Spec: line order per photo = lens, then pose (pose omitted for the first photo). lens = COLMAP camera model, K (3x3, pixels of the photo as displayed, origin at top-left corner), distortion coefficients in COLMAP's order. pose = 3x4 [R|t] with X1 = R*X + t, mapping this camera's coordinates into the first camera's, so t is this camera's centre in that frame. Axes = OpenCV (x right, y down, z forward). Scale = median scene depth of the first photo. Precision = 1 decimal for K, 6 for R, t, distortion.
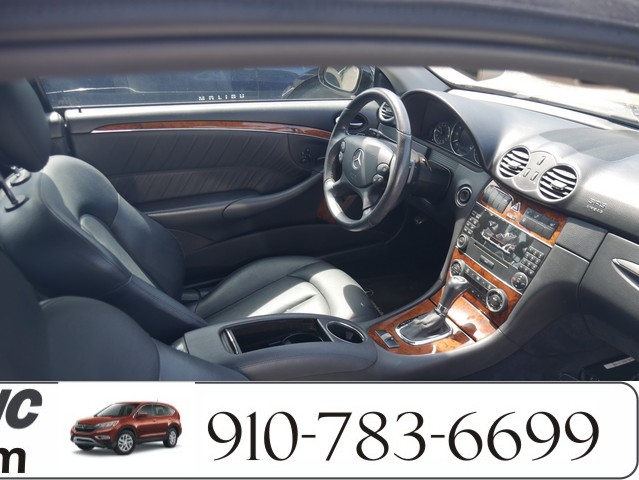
lens RADIAL K [[529.6, 0, 319.5], [0, 529.6, 240.0], [0, 0, 1]] dist [-0.035760, 0.011049]
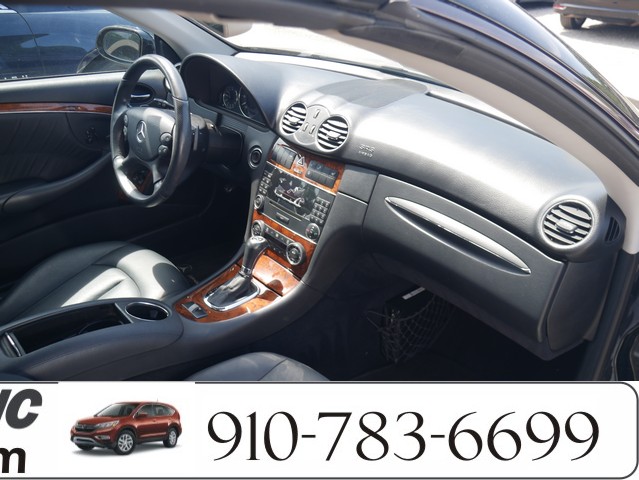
lens RADIAL K [[529.6, 0, 319.5], [0, 529.6, 240.0], [0, 0, 1]] dist [-0.035760, 0.011049]
pose [[0.948491, -0.155301, 0.276129, 0.094231], [0.141531, 0.987509, 0.069244, 0.022041], [-0.283434, -0.026596, 0.958623, -0.007091]]
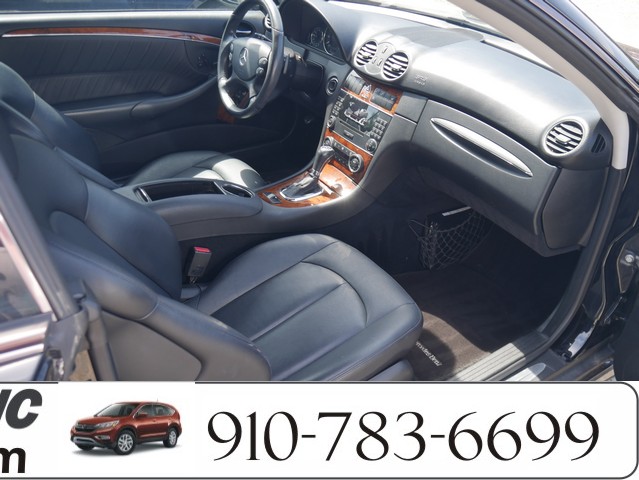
lens RADIAL K [[529.6, 0, 319.5], [0, 529.6, 240.0], [0, 0, 1]] dist [-0.035760, 0.011049]
pose [[0.988110, -0.062621, 0.140419, 0.054345], [0.046705, 0.992392, 0.113913, 0.143828], [-0.146484, -0.106001, 0.983517, -0.261444]]
